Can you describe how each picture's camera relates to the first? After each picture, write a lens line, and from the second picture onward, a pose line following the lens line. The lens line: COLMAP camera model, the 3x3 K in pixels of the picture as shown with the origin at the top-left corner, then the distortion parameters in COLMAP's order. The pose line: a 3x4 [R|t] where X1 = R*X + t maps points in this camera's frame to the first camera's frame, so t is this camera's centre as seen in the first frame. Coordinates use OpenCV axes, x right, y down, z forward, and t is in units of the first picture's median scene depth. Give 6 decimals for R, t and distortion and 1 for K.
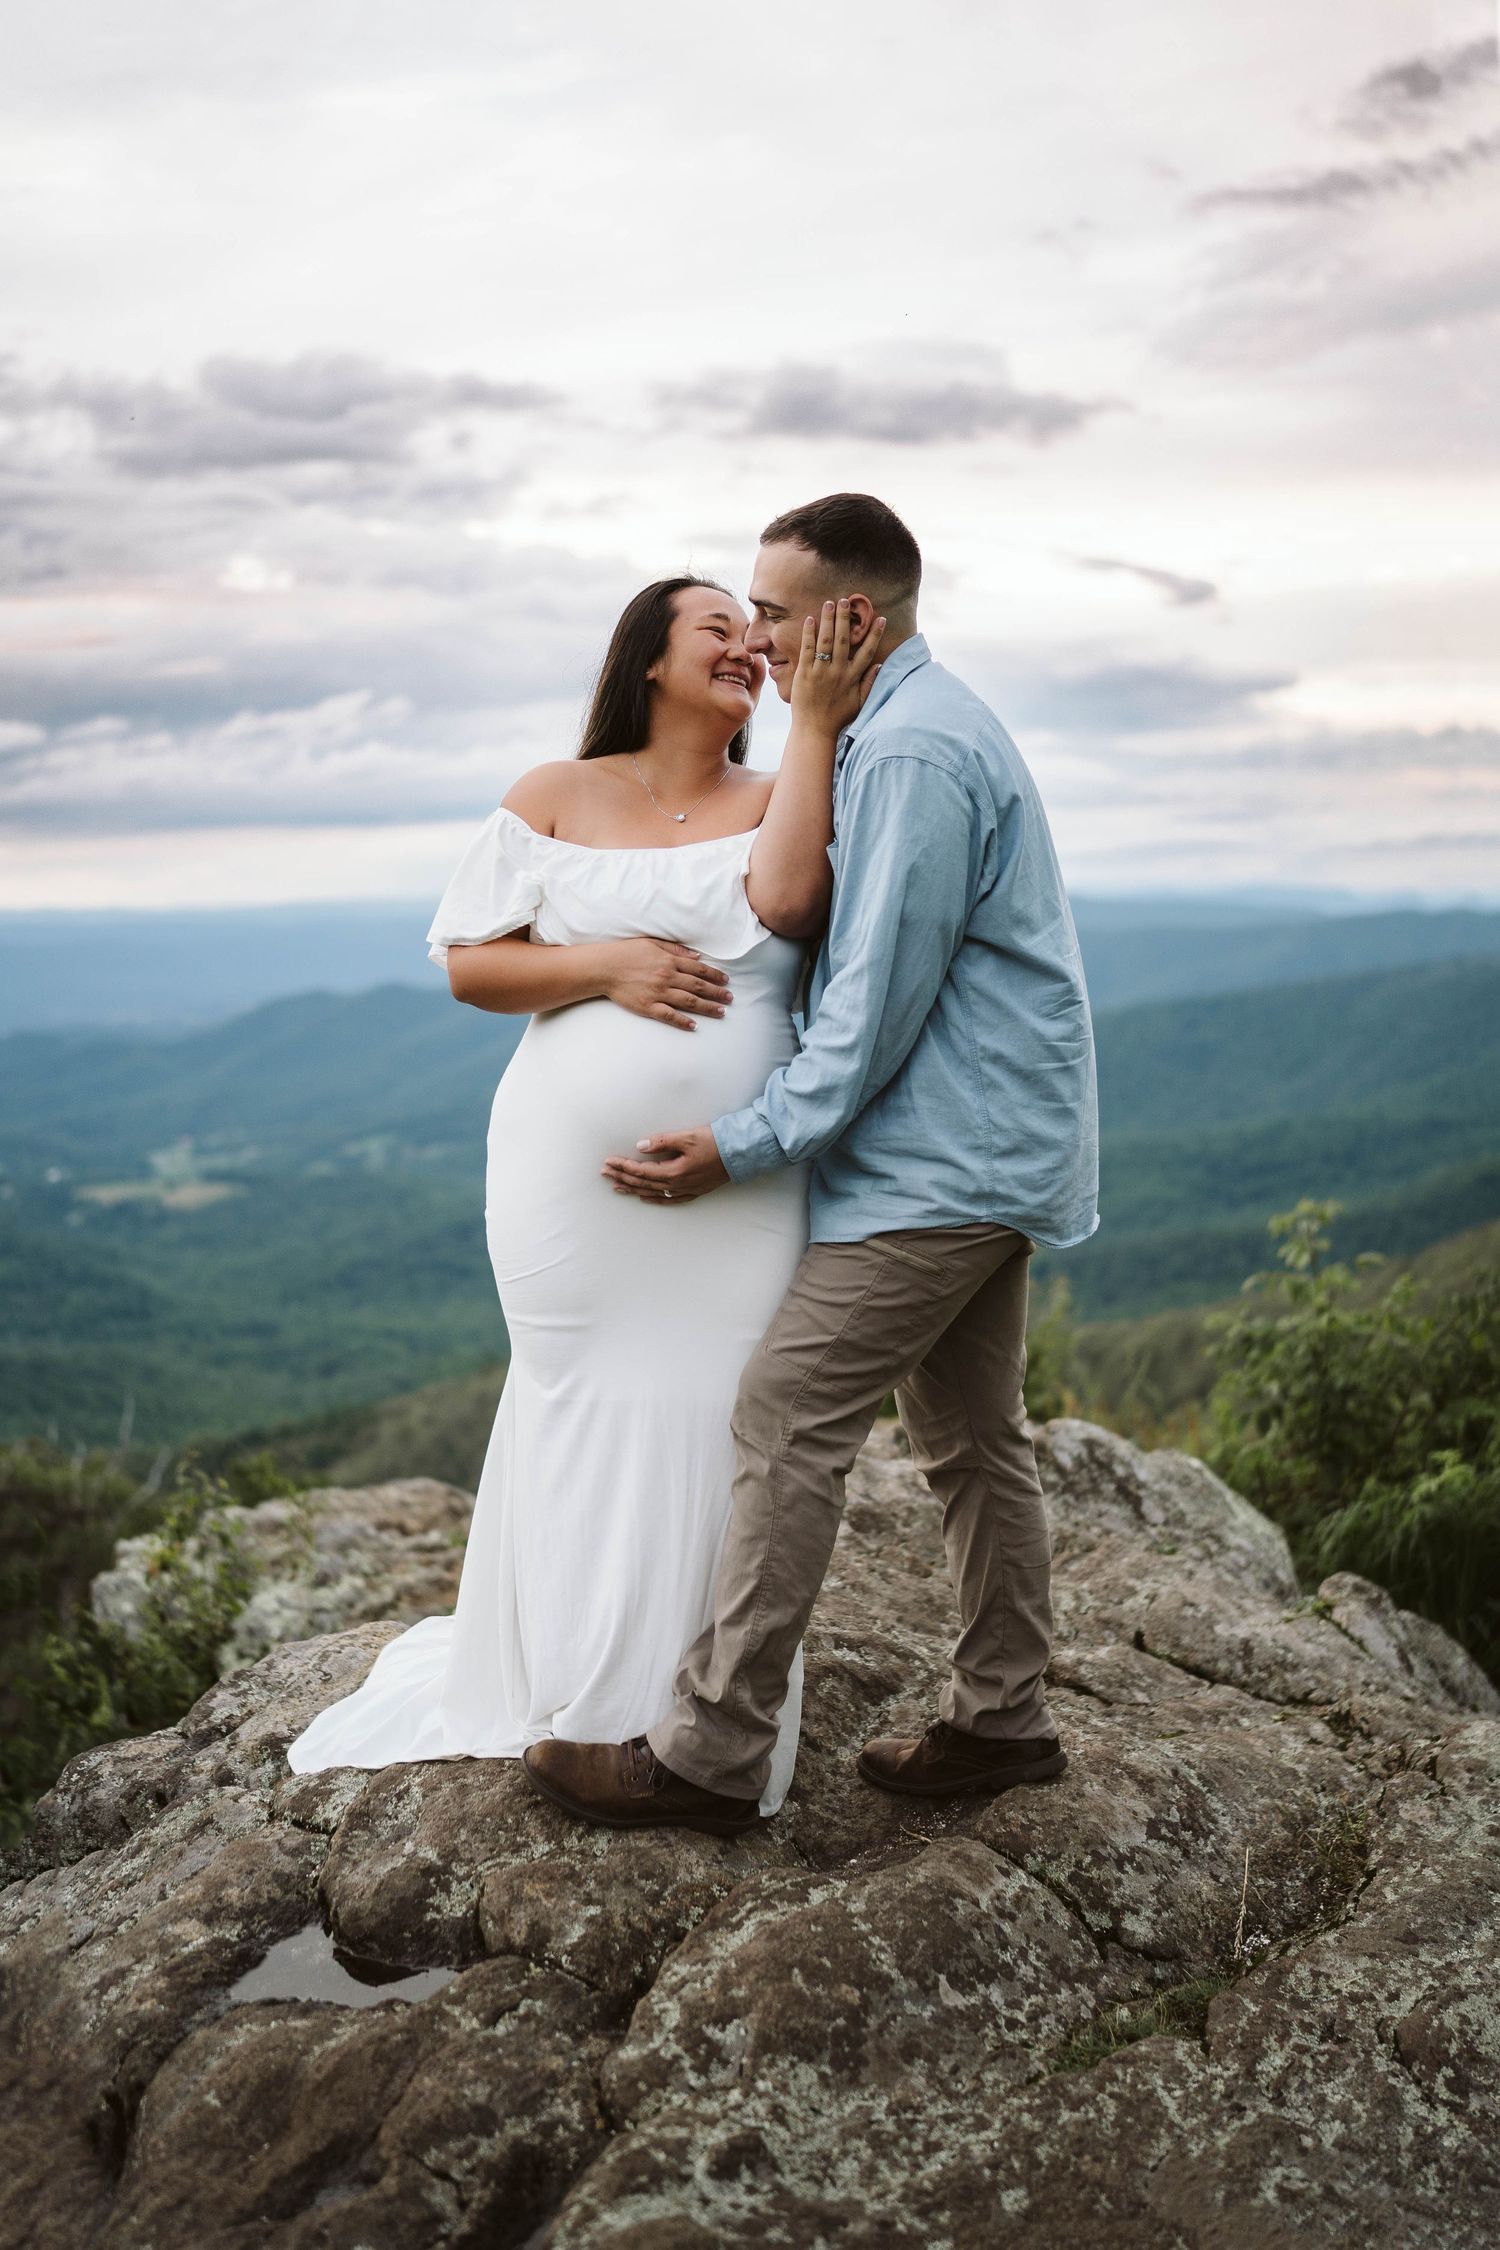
lens RADIAL K [[2172.0, 0, 746.8], [0, 2172.0, 1124.5], [0, 0, 1]] dist [-0.192514, 0.236194]
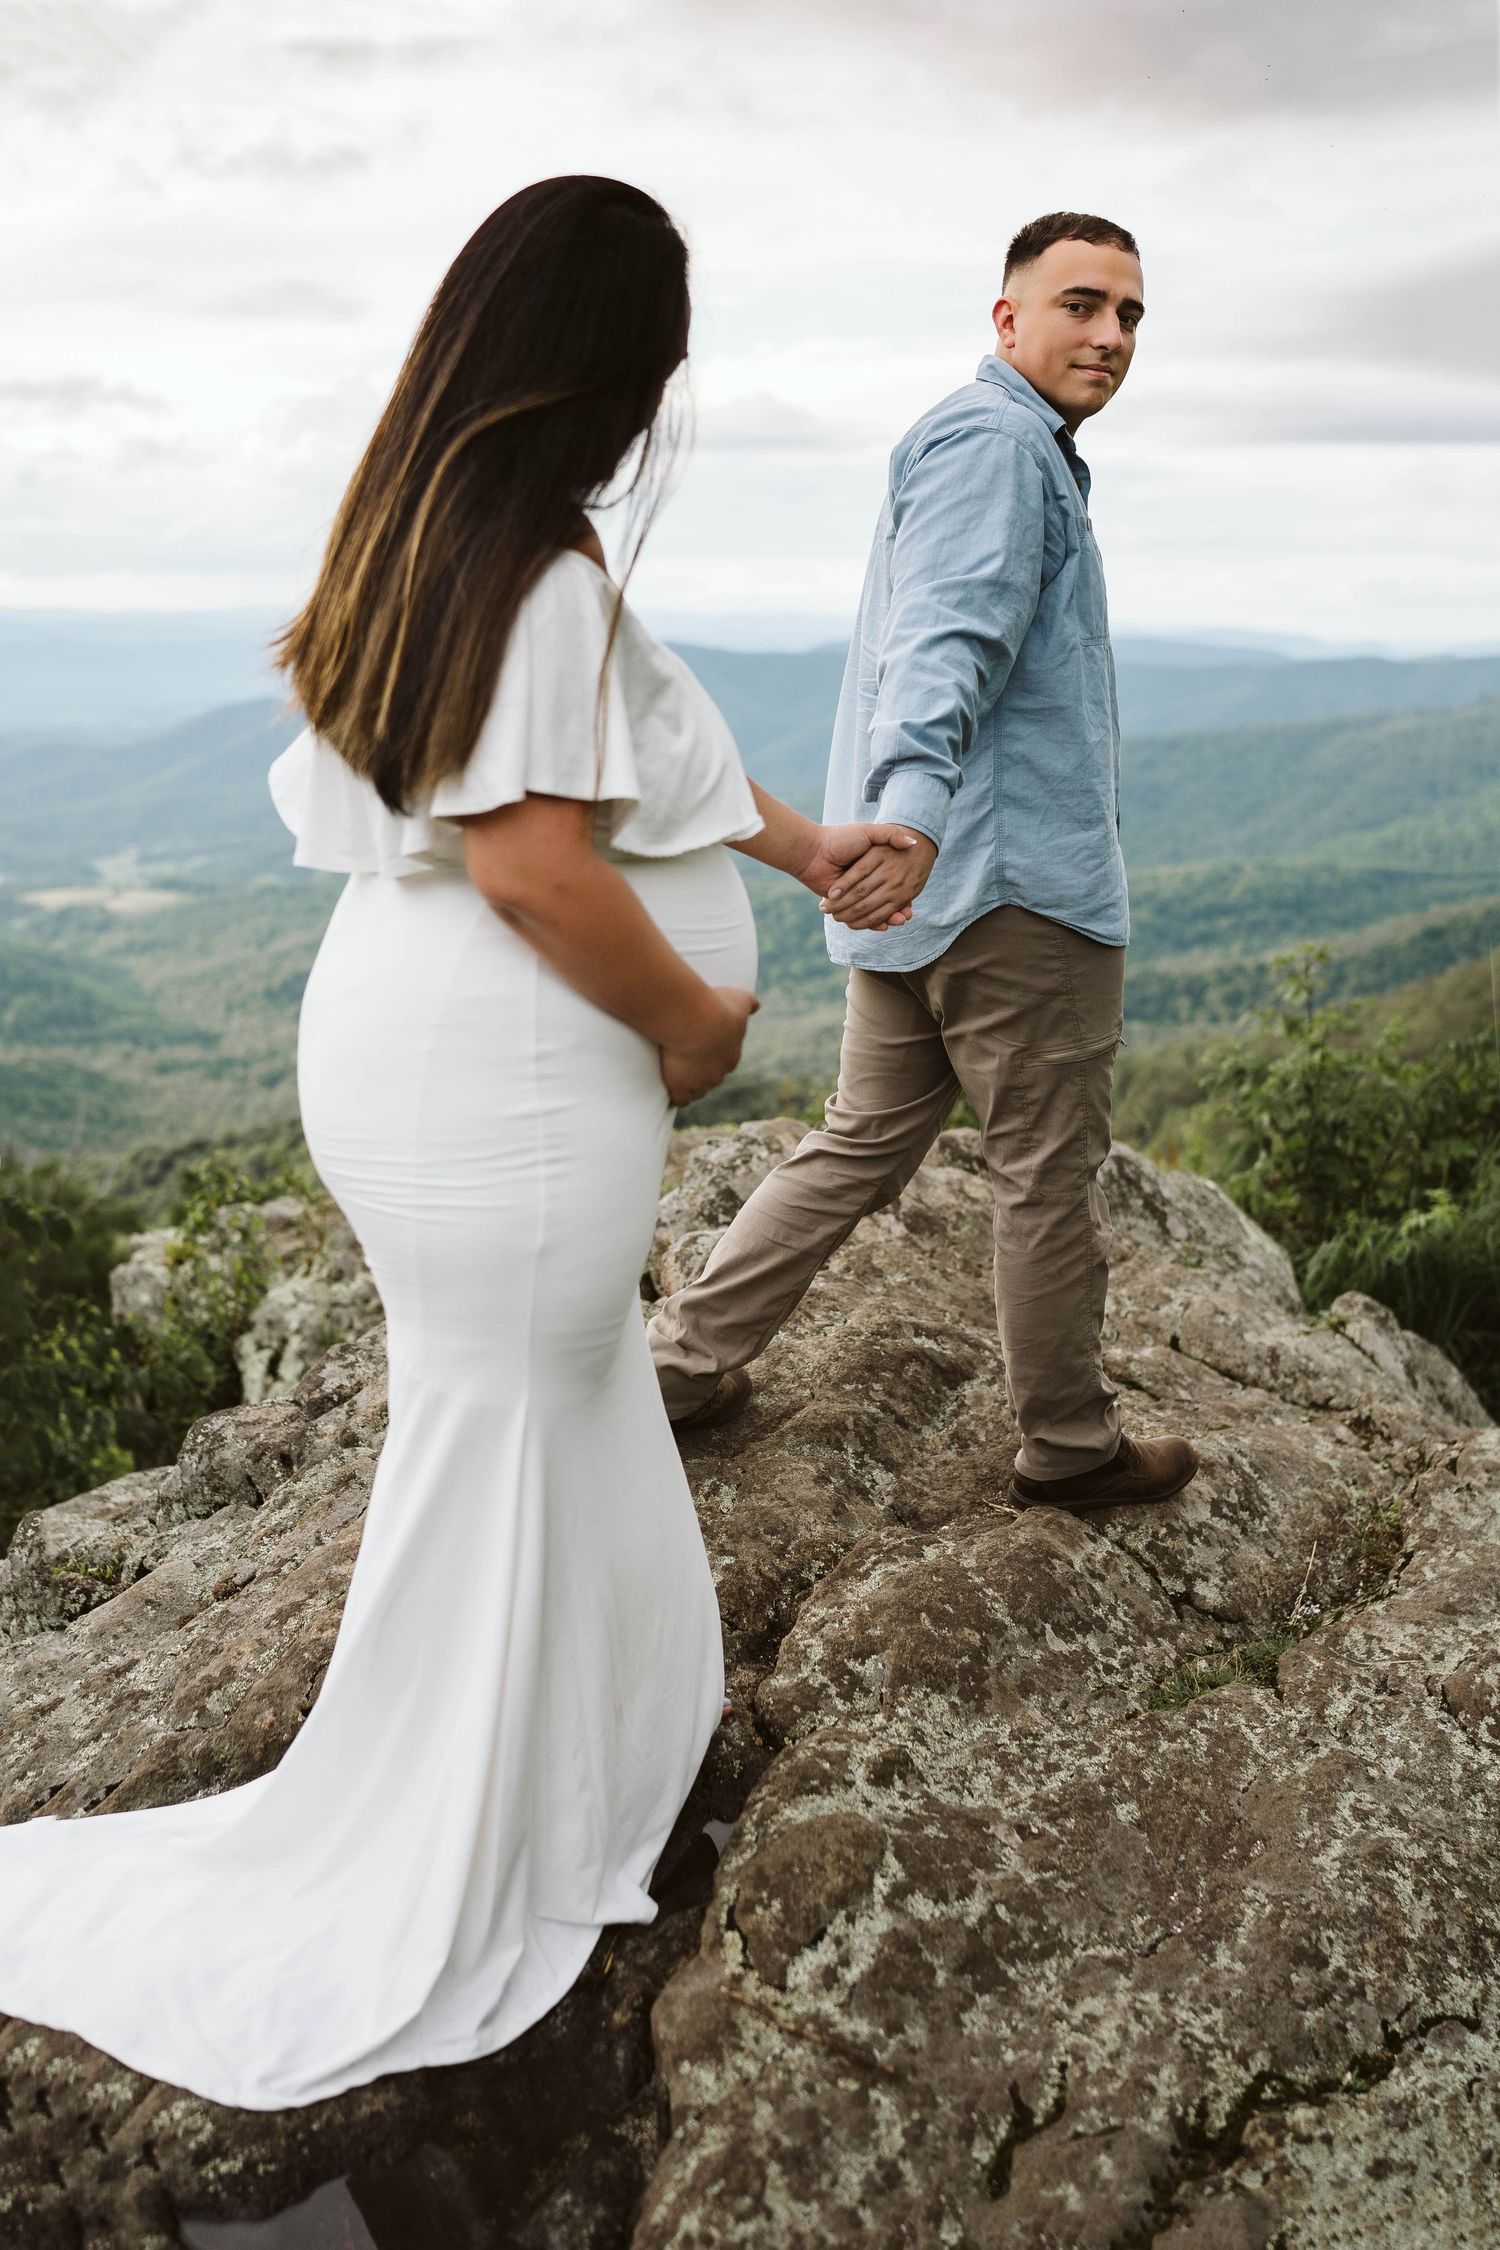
lens RADIAL K [[2168.6, 0, 741.4], [0, 2168.6, 1147.9], [0, 0, 1]] dist [-0.185623, 0.226495]
pose [[0.999148, 0.032118, 0.025920, -0.083758], [-0.035378, 0.989929, 0.137075, 0.008309], [-0.021257, -0.137875, 0.990222, -0.052128]]
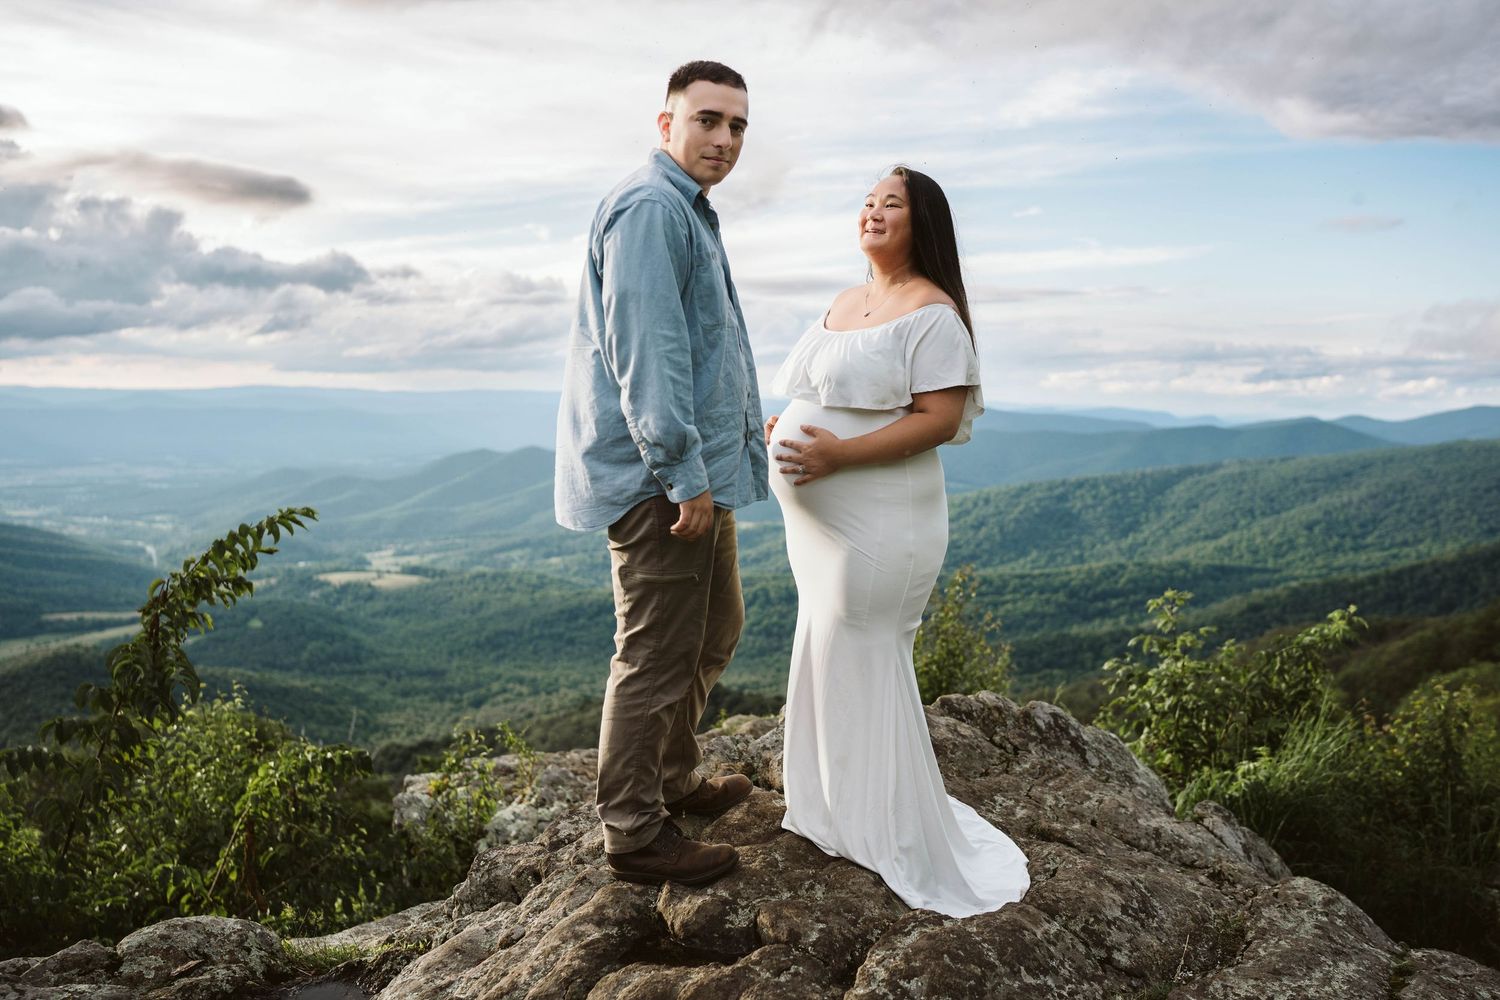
lens RADIAL K [[1448.0, 0, 753.7], [0, 1448.0, 503.1], [0, 0, 1]] dist [-0.192514, 0.236194]
pose [[0.999063, 0.042747, -0.006813, -0.112361], [-0.042953, 0.998509, -0.033679, 0.054109], [0.005363, 0.033940, 0.999409, -0.152780]]
